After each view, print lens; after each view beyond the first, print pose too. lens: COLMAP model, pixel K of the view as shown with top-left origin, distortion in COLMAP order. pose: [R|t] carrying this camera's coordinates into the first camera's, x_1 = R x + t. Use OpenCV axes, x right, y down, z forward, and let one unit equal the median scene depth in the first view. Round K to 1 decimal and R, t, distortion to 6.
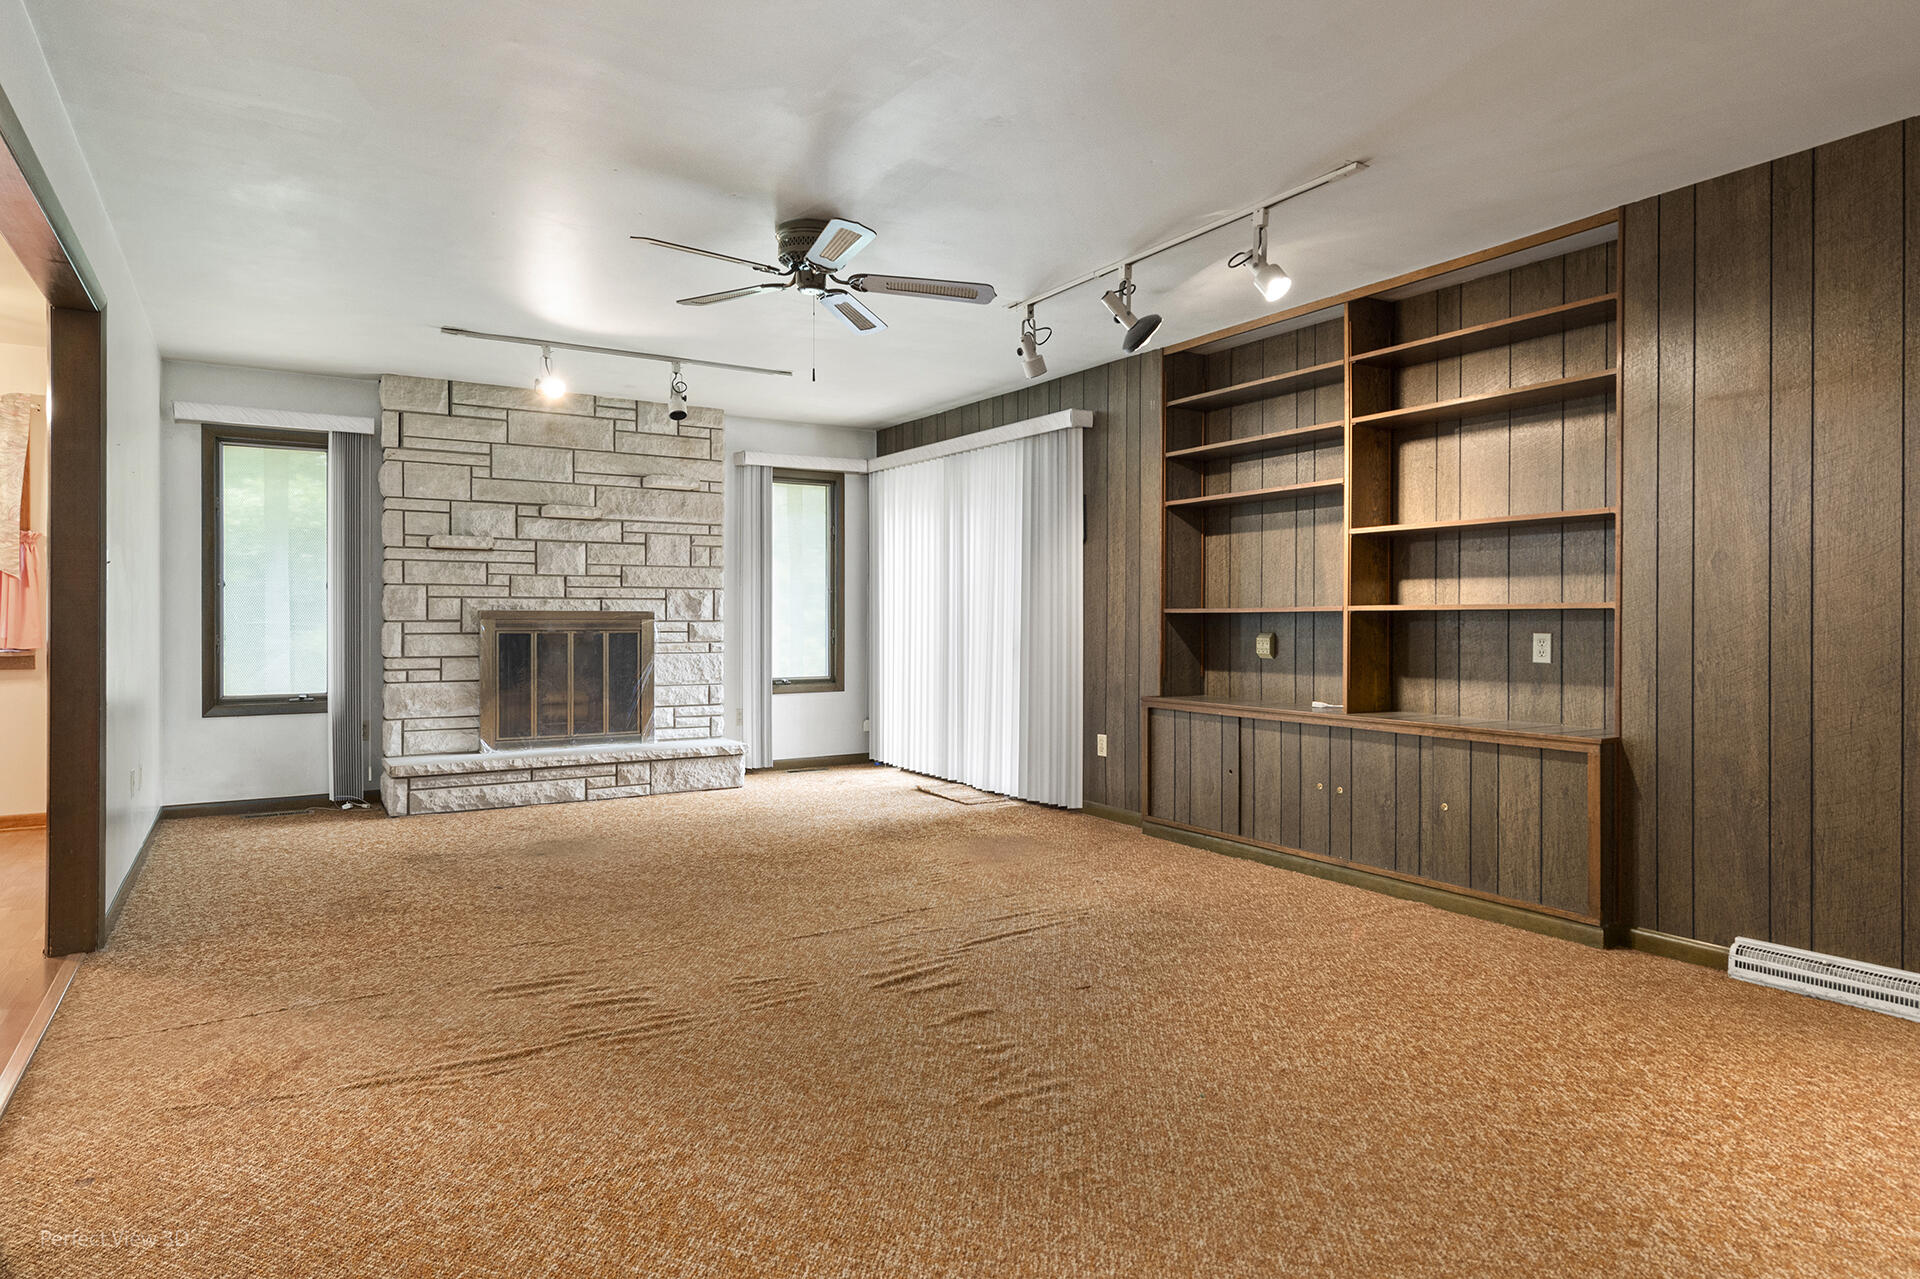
lens RADIAL K [[1092.9, 0, 958.4], [0, 1092.9, 632.4], [0, 0, 1]] dist [0.004030, 0.000337]
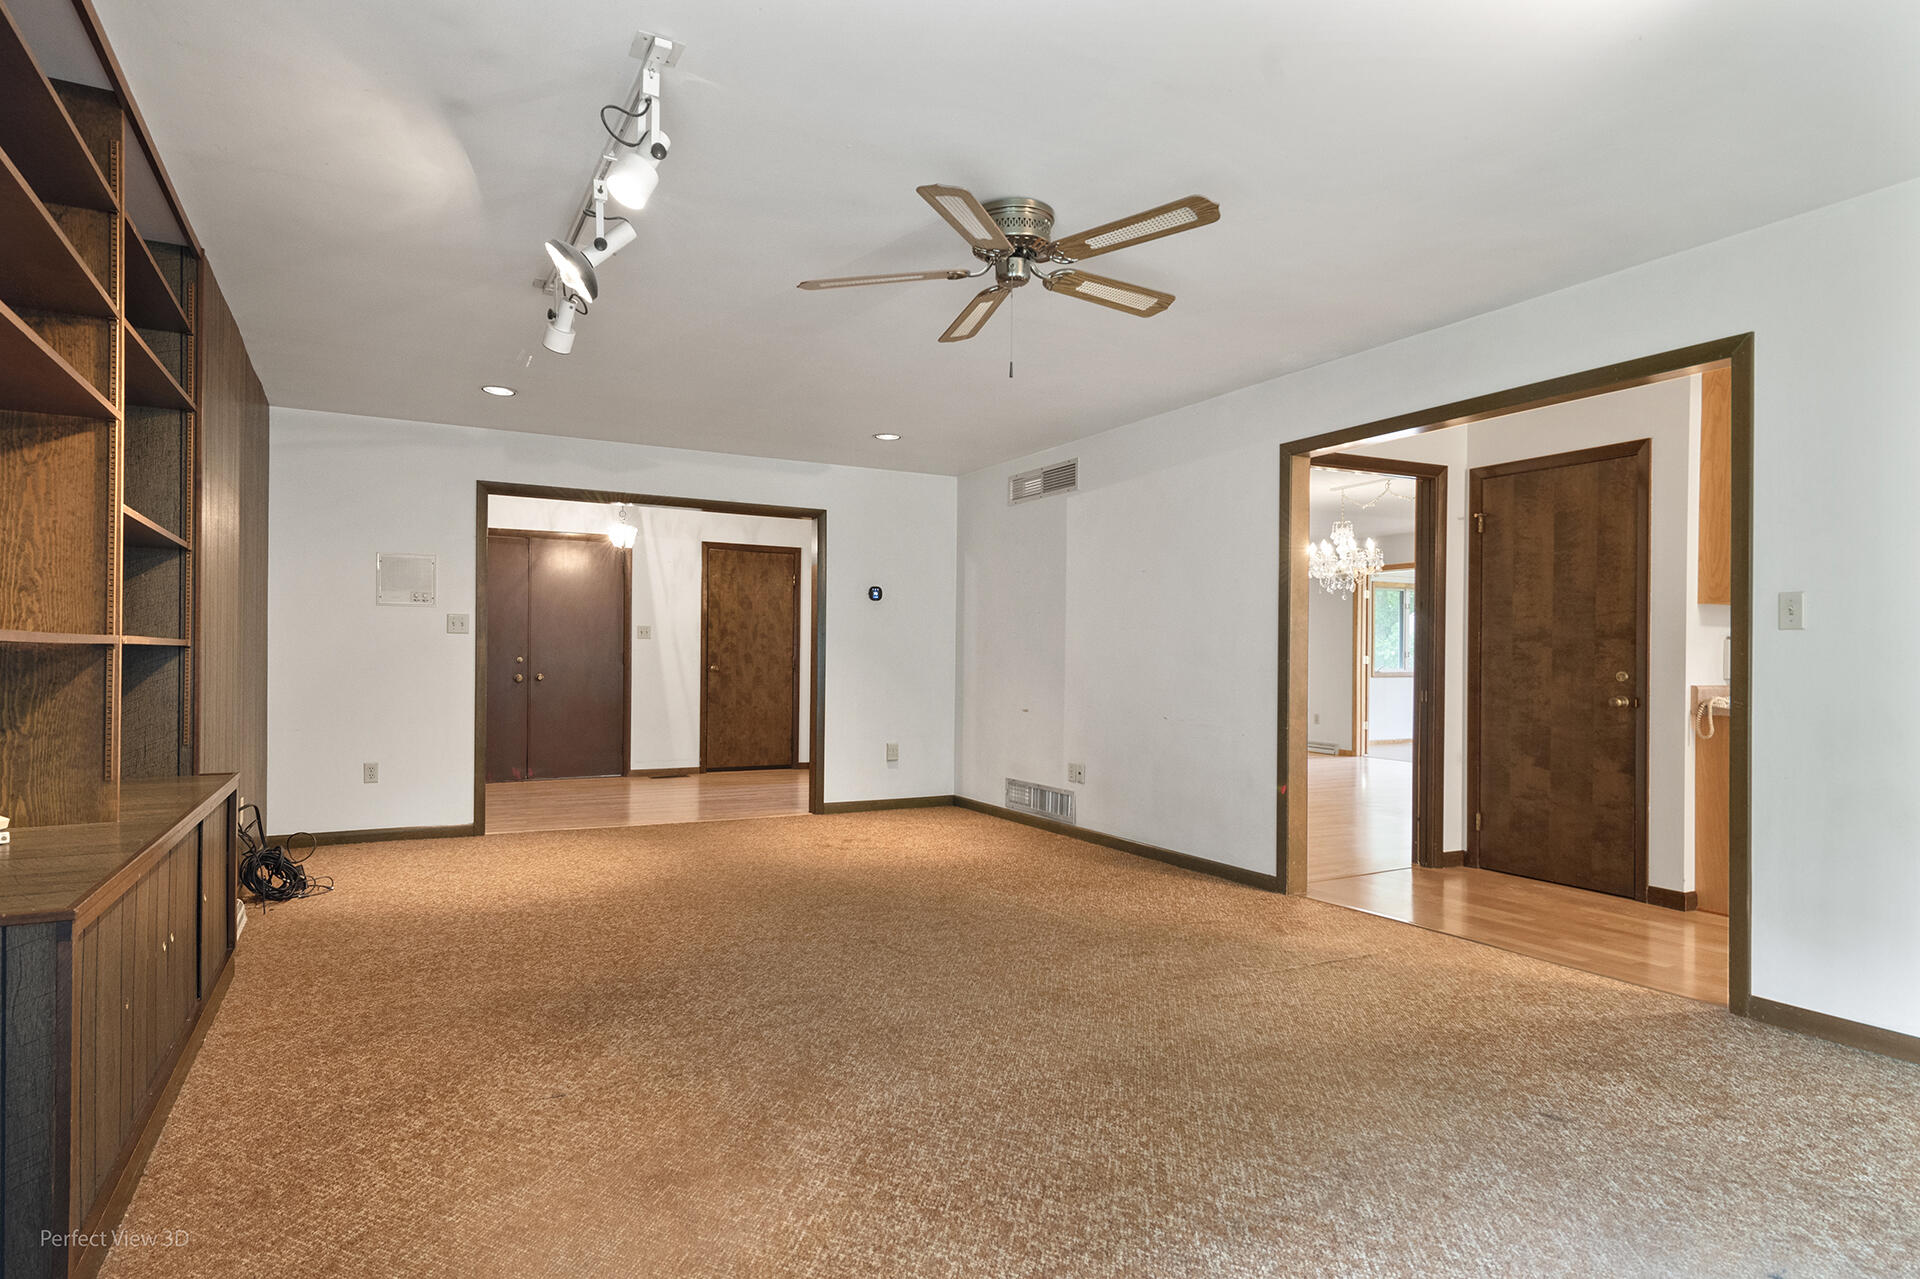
lens RADIAL K [[1040.6, 0, 961.6], [0, 1040.6, 642.2], [0, 0, 1]] dist [0.008769, 0.001356]
pose [[-0.998148, -0.008383, 0.060255, -0.173746], [-0.008570, 0.999959, -0.002850, -0.031799], [-0.060228, -0.003361, -0.998179, 2.151512]]
